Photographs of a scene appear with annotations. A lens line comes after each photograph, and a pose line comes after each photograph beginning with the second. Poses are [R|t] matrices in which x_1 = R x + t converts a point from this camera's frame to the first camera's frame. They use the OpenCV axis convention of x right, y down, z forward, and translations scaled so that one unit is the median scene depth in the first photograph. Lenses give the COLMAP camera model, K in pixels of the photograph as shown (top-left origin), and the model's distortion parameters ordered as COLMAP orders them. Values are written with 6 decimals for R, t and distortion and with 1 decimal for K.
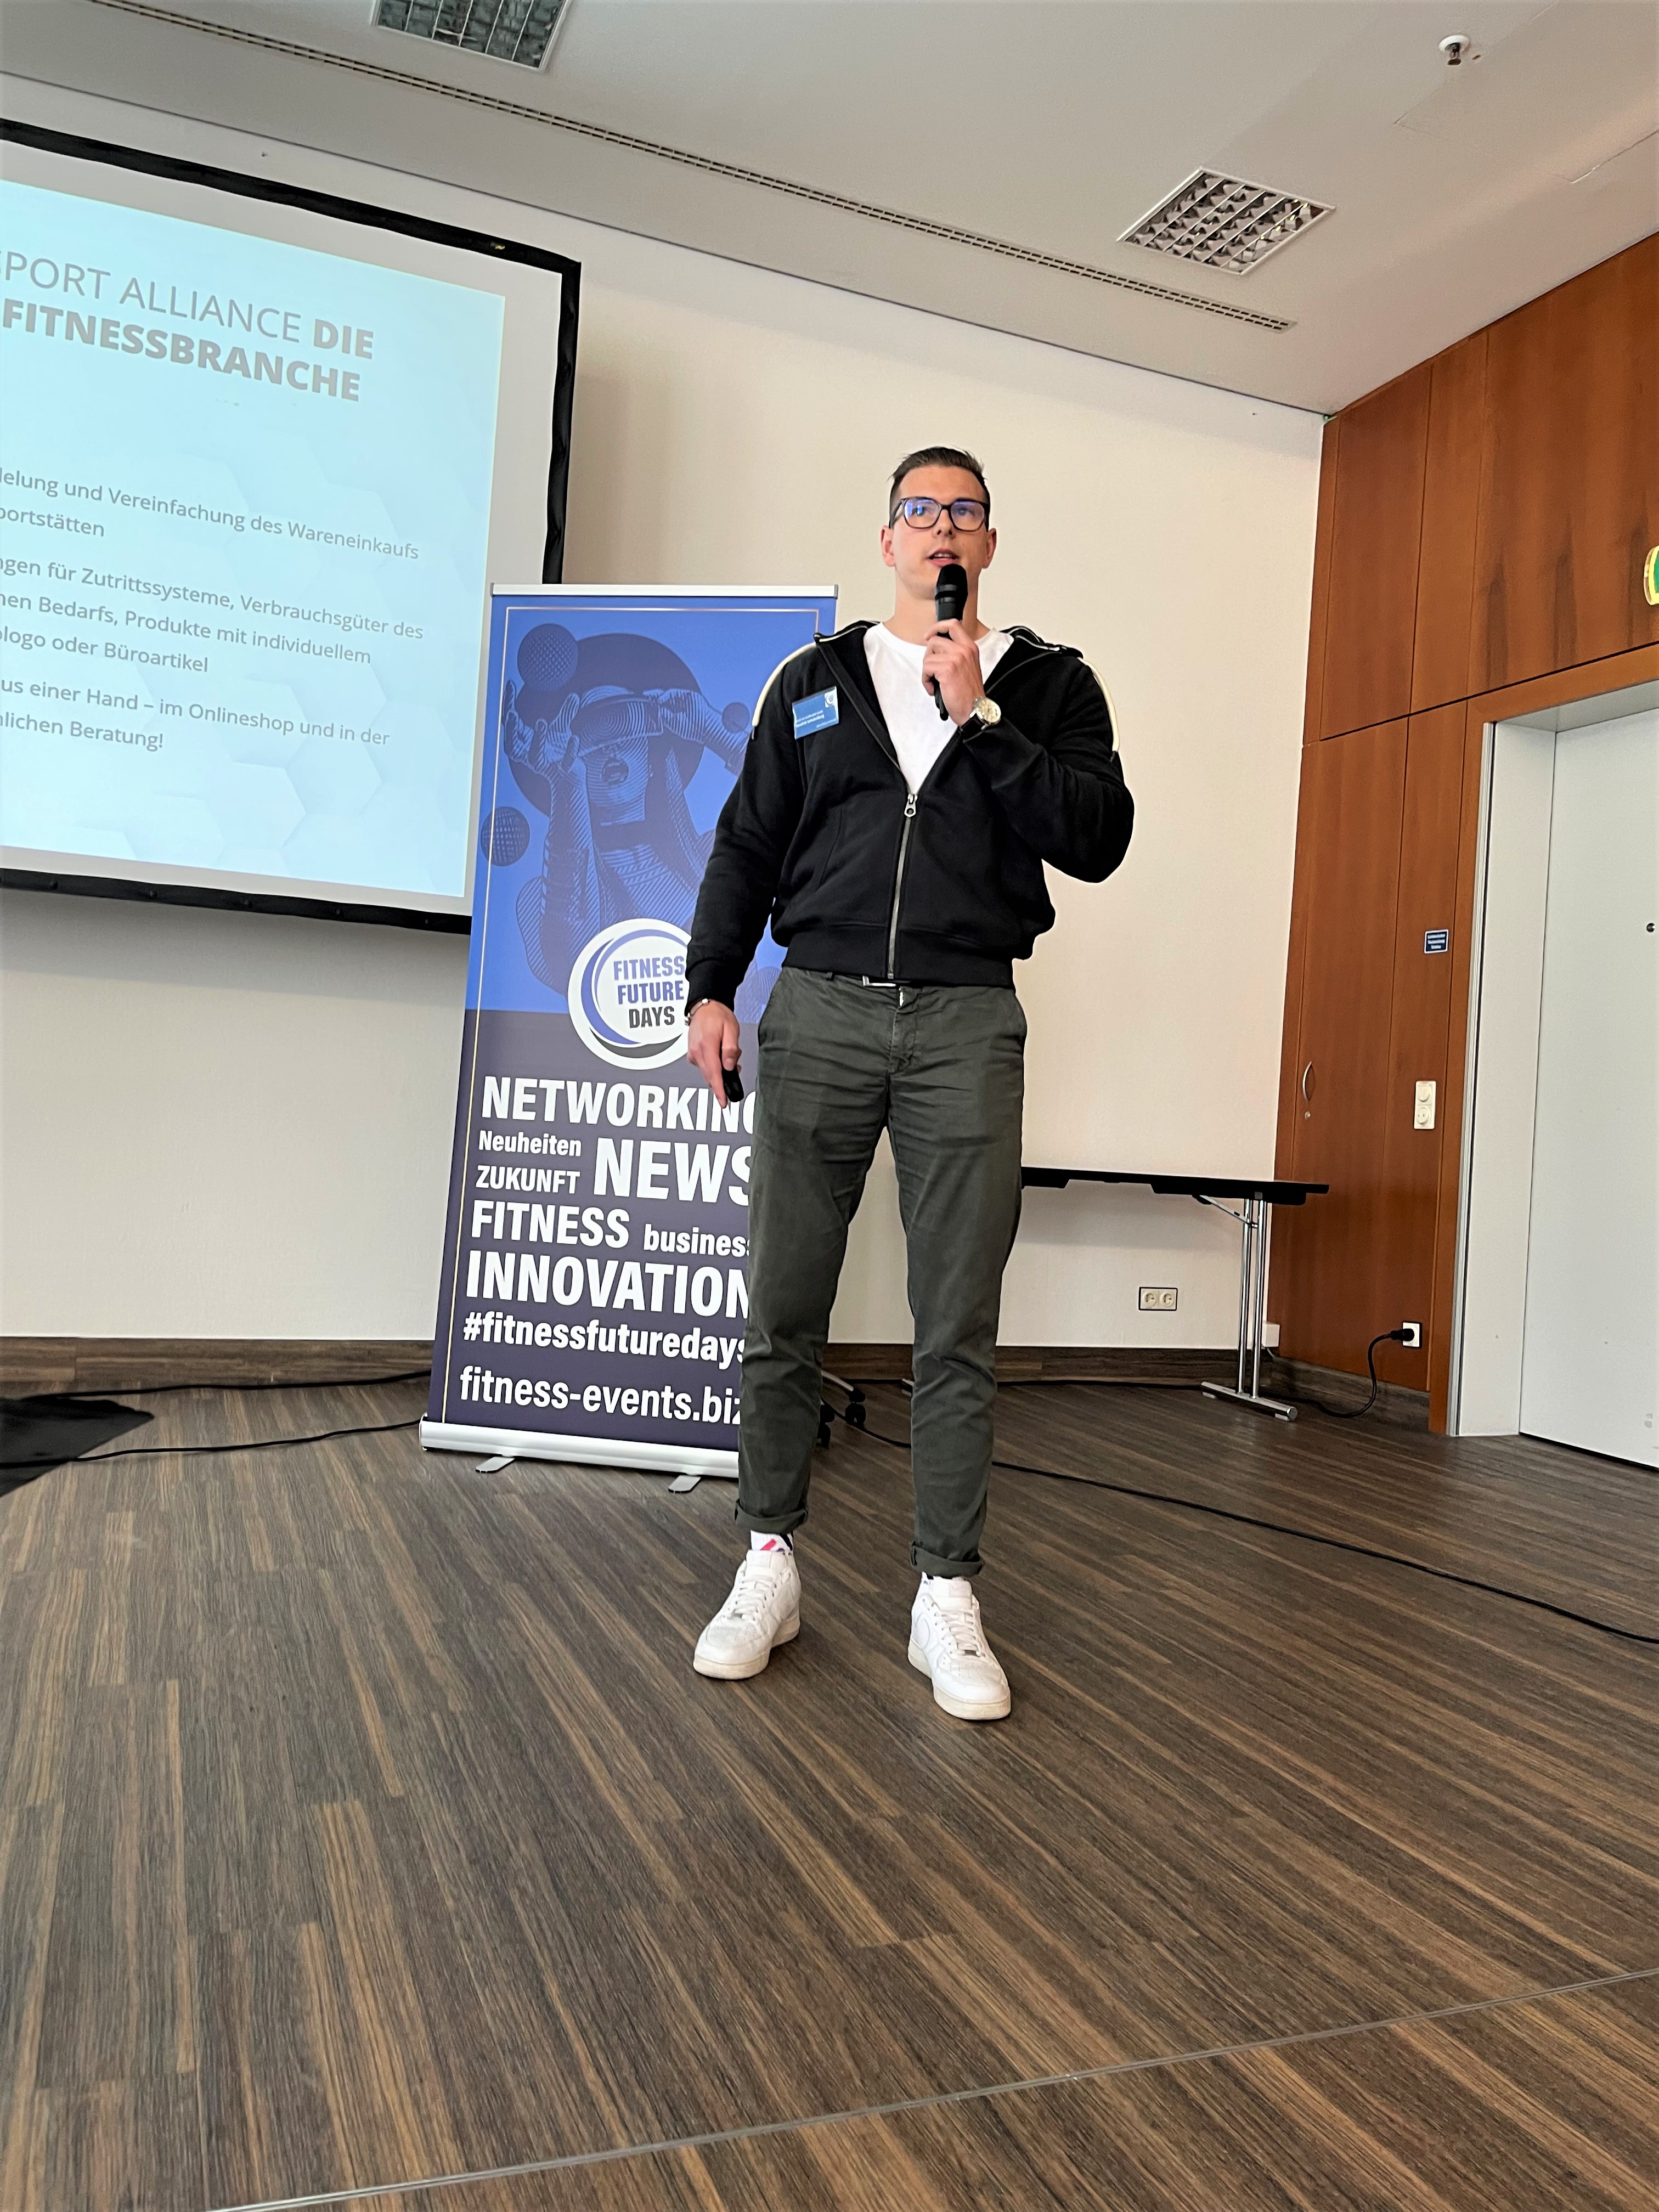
lens RADIAL K [[1718.6, 0, 851.5], [0, 1718.6, 1087.6], [0, 0, 1]] dist [0.090197, -0.135695]
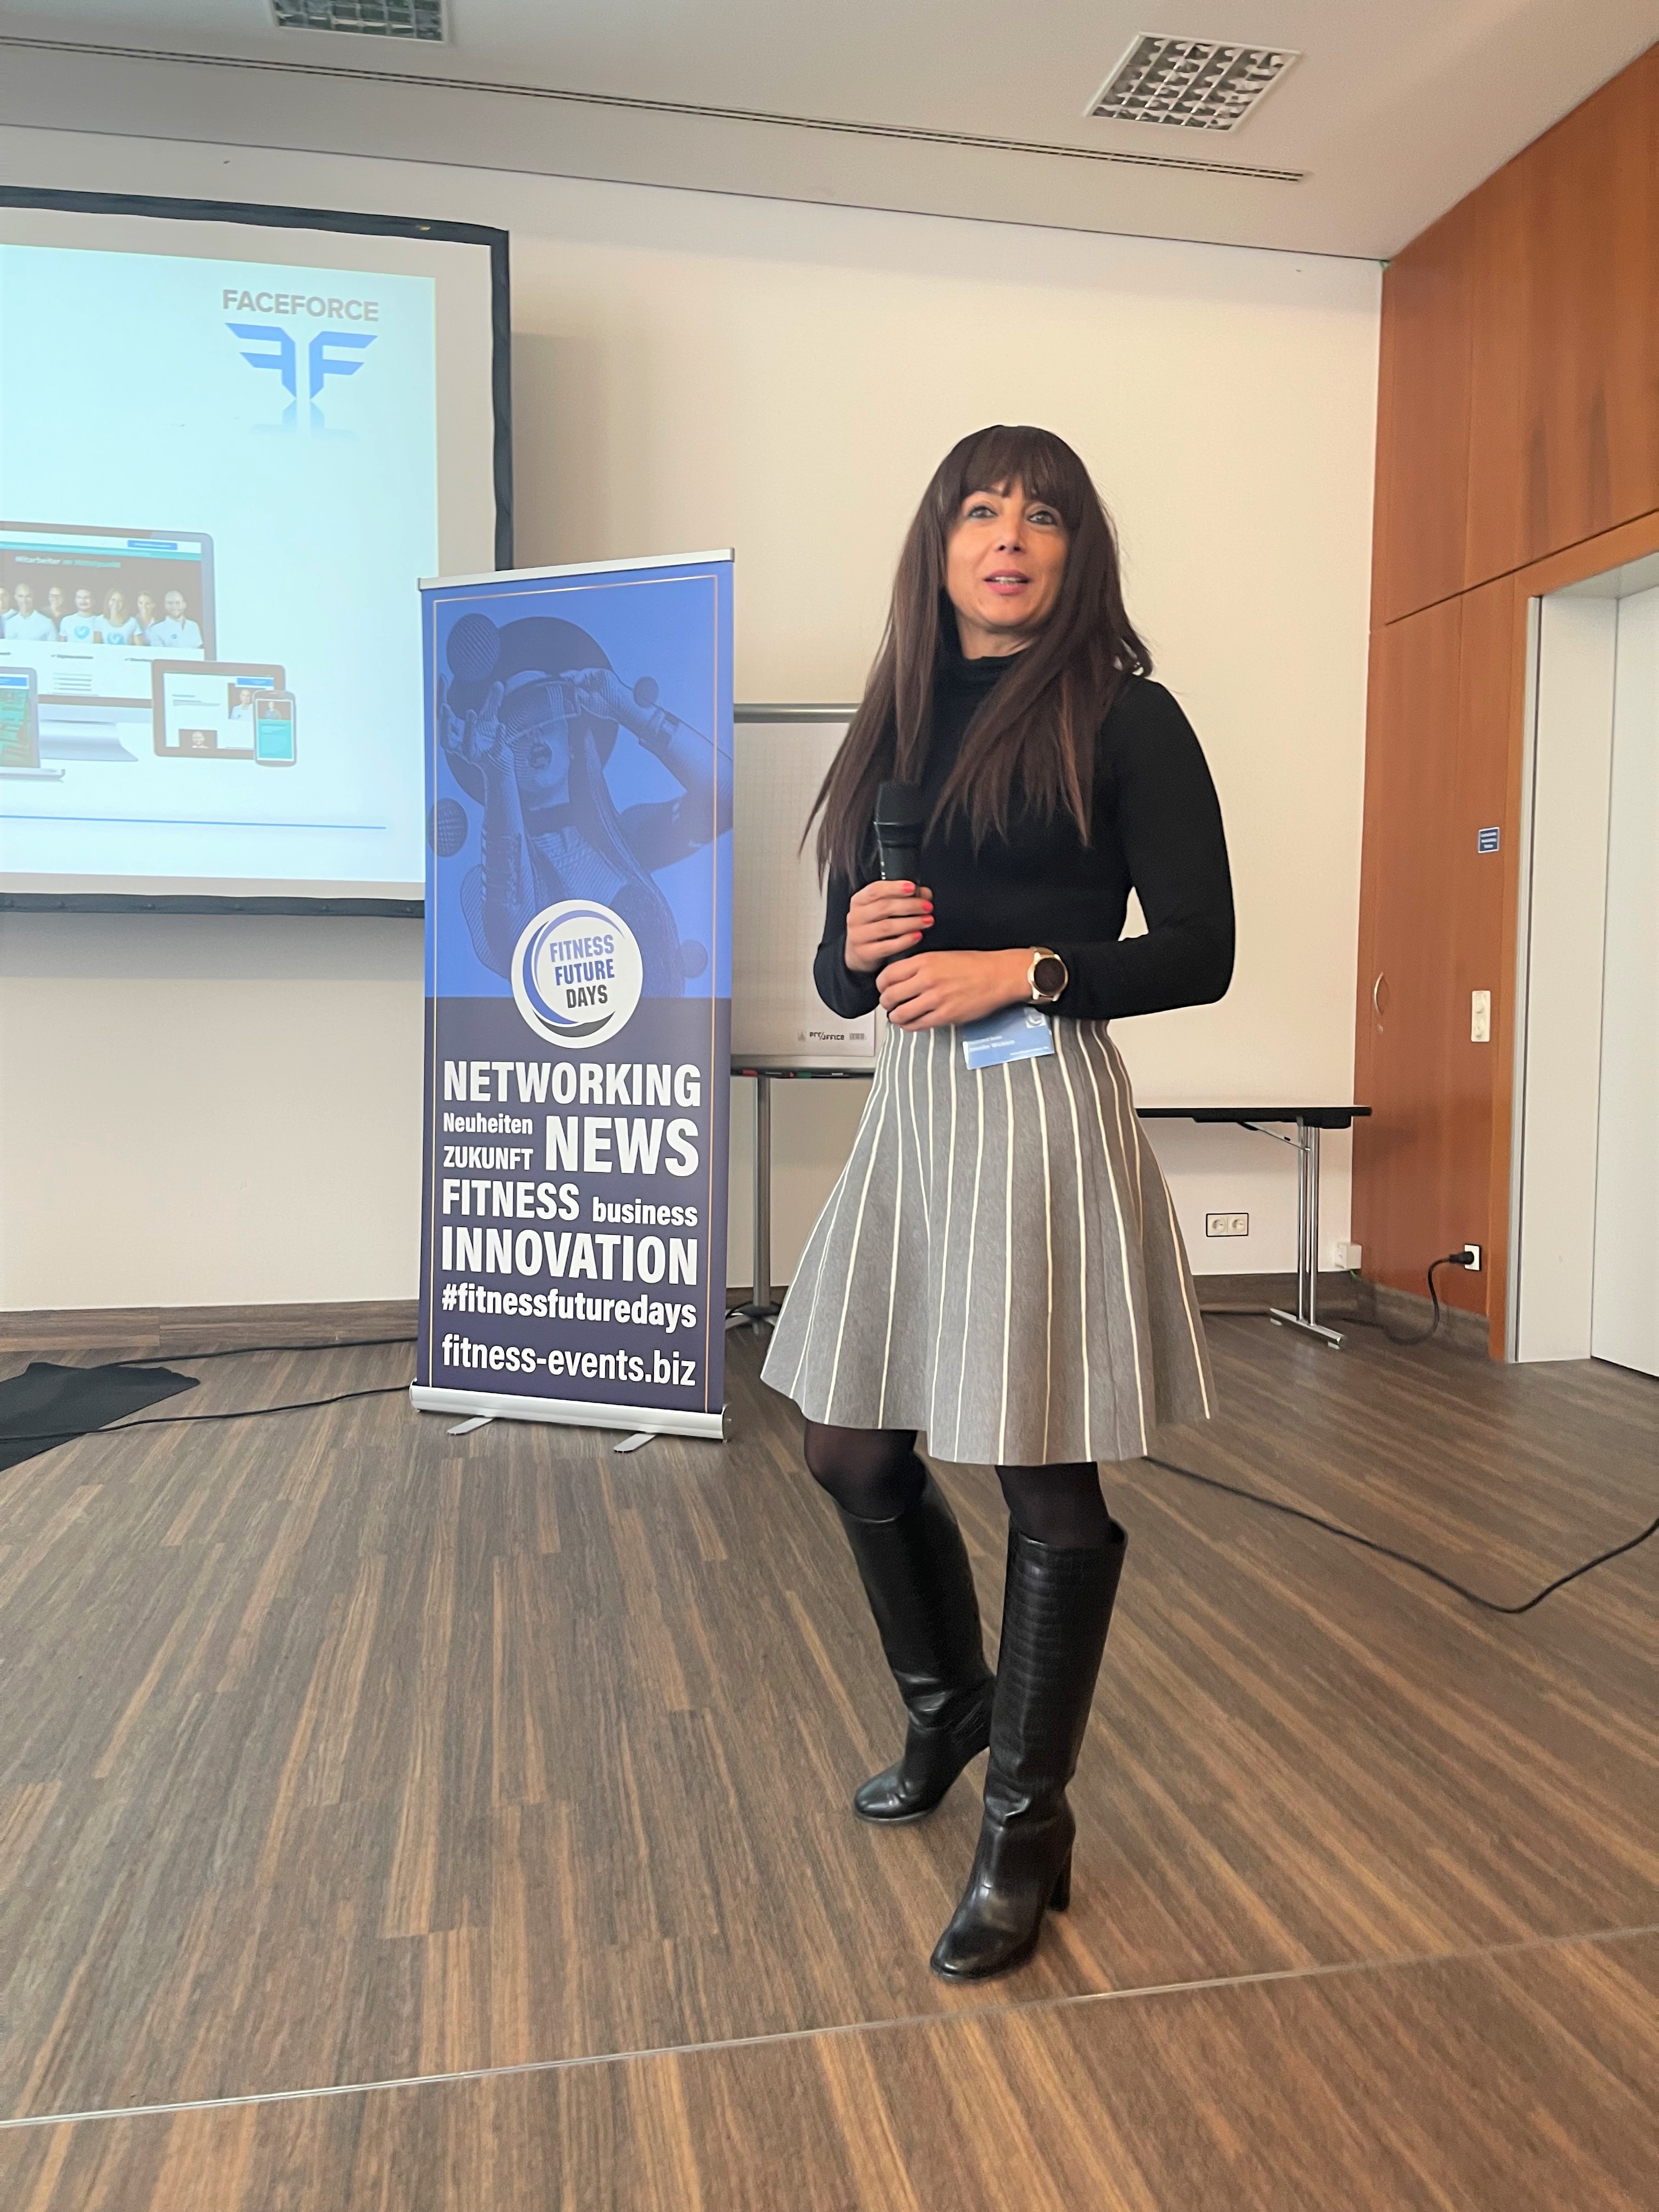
lens RADIAL K [[1723.9, 0, 862.9], [0, 1723.9, 1126.3], [0, 0, 1]] dist [0.087898, -0.125974]
pose [[0.981951, -0.045532, -0.183571, 0.233049], [0.061274, 0.994828, 0.081010, -0.037582], [0.178933, -0.090796, 0.979663, 0.010588]]
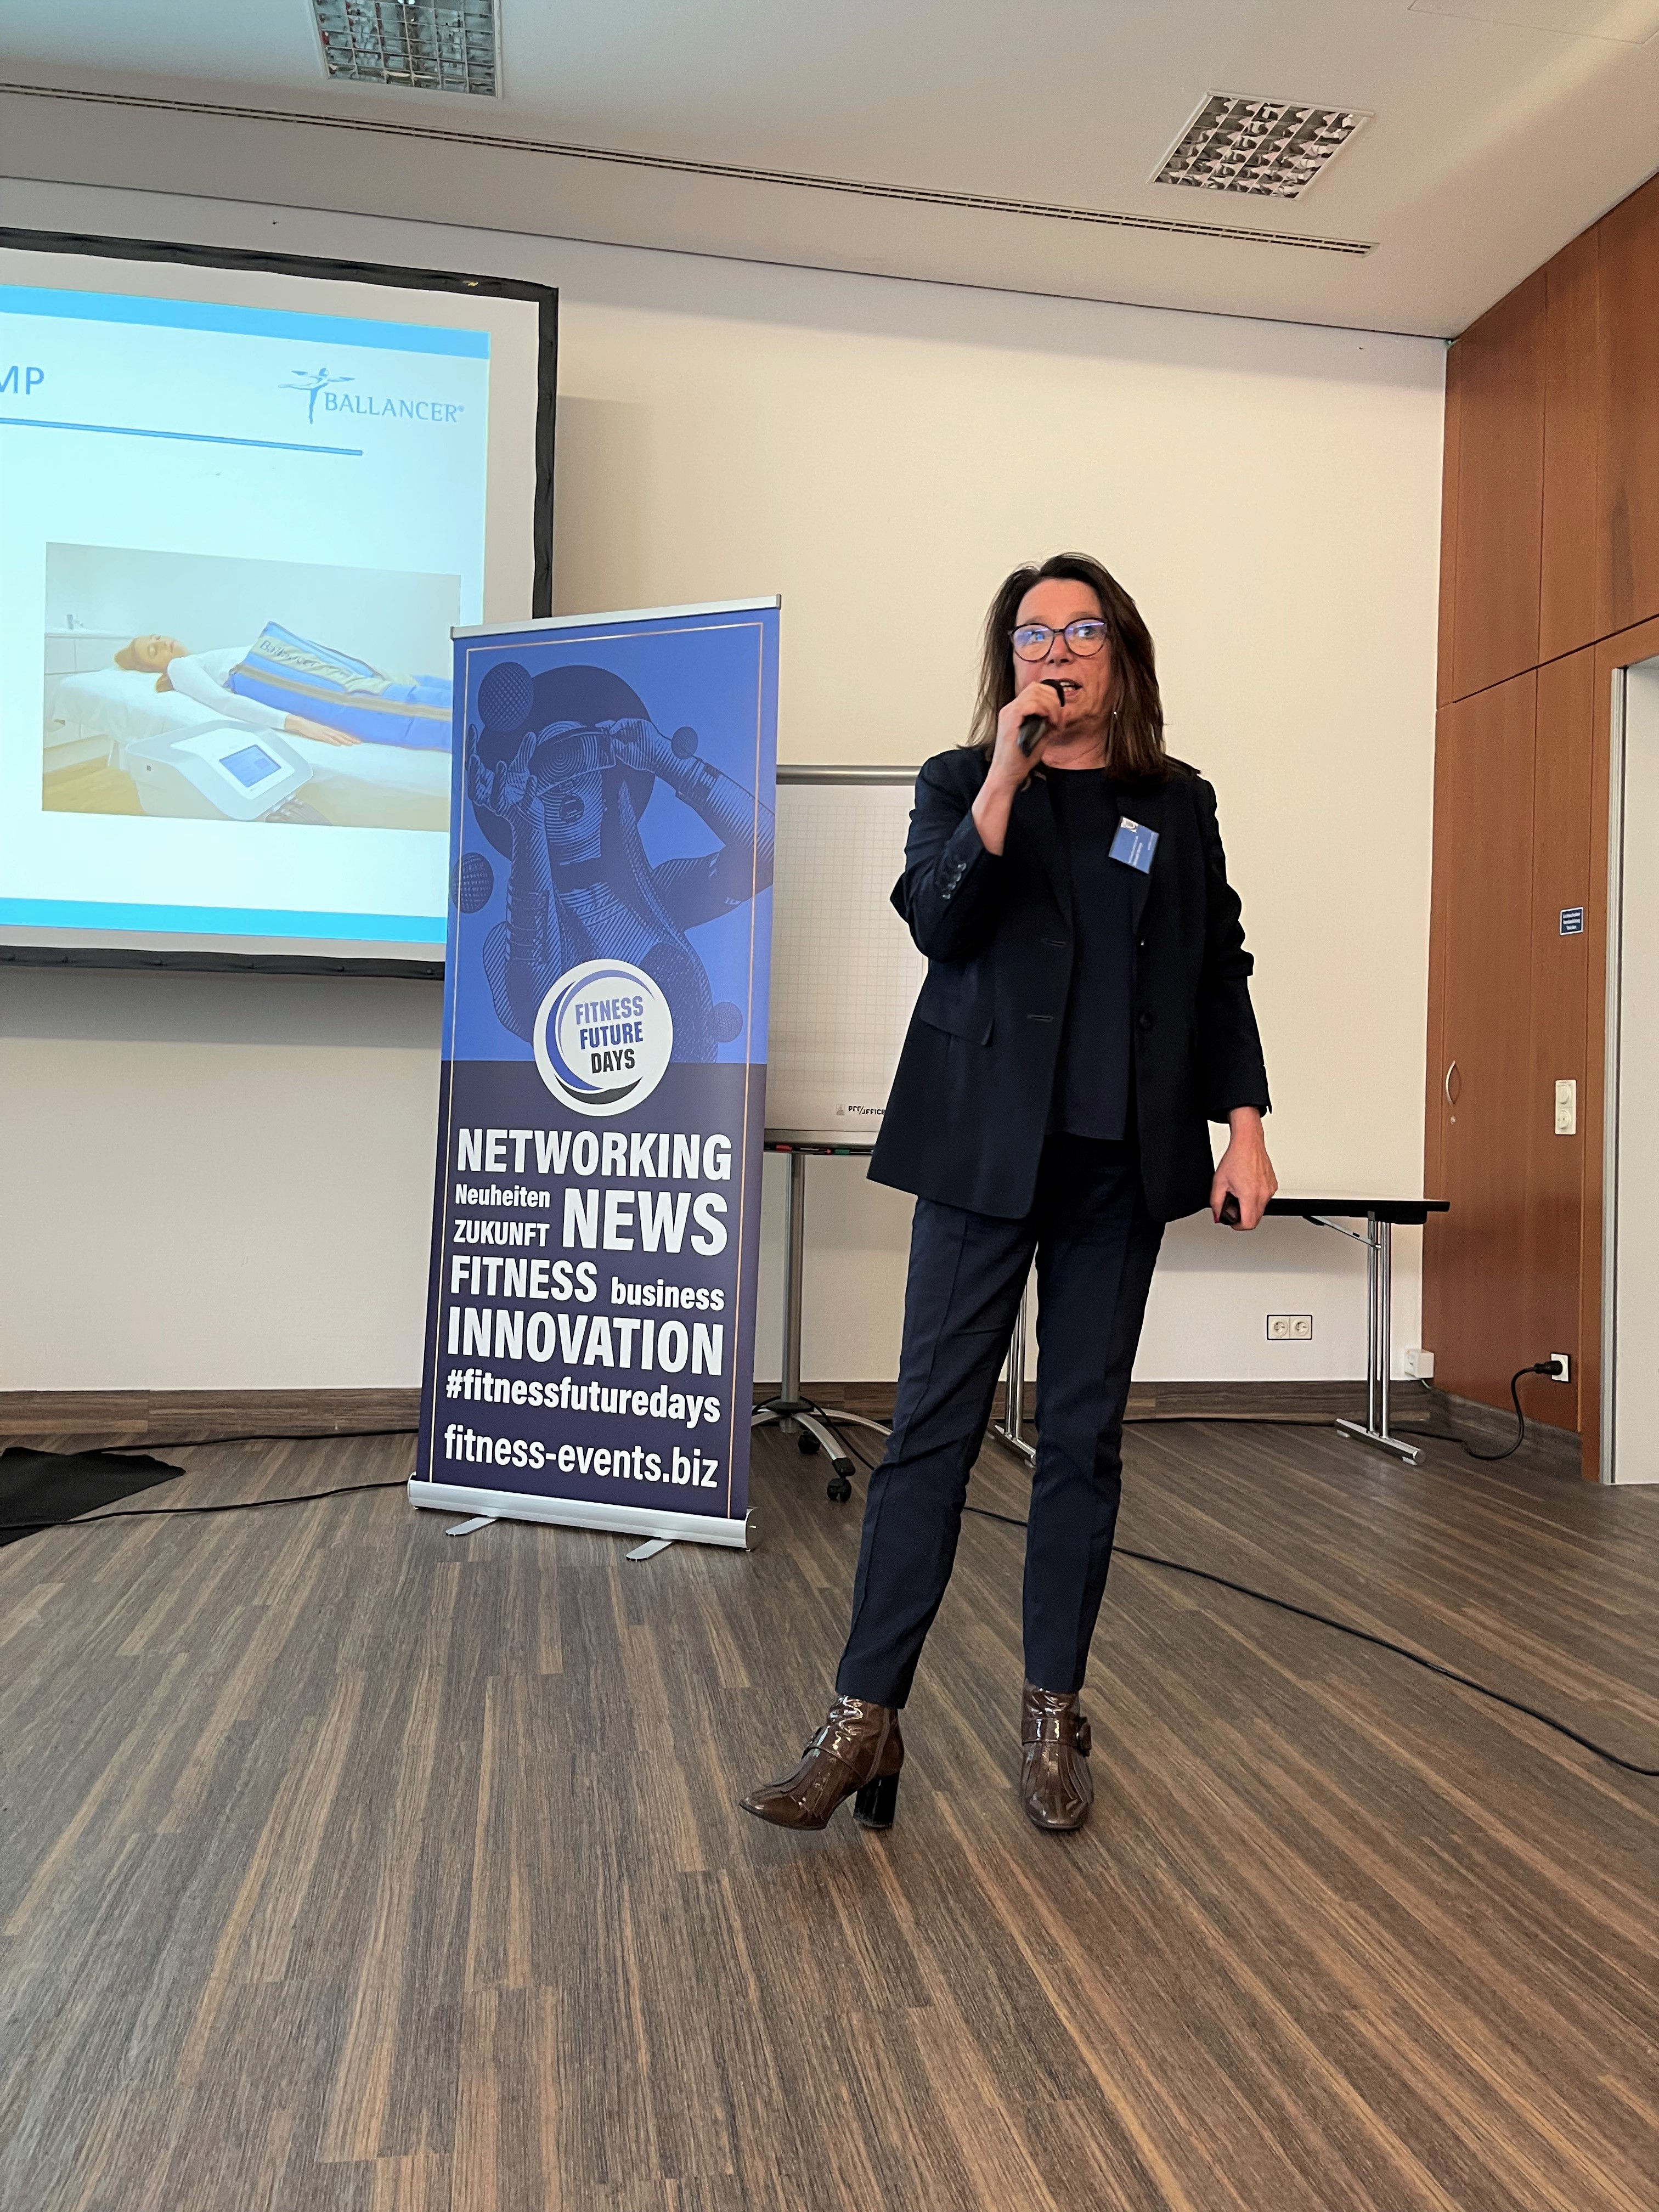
lens RADIAL K [[1718.6, 0, 851.5], [0, 1718.6, 1087.6], [0, 0, 1]] dist [0.090197, -0.135695]
pose [[0.978533, -0.043032, -0.201546, 0.209027], [0.043403, 0.999054, -0.002580, -0.018001], [0.201467, -0.006224, 0.979476, 0.083883]]
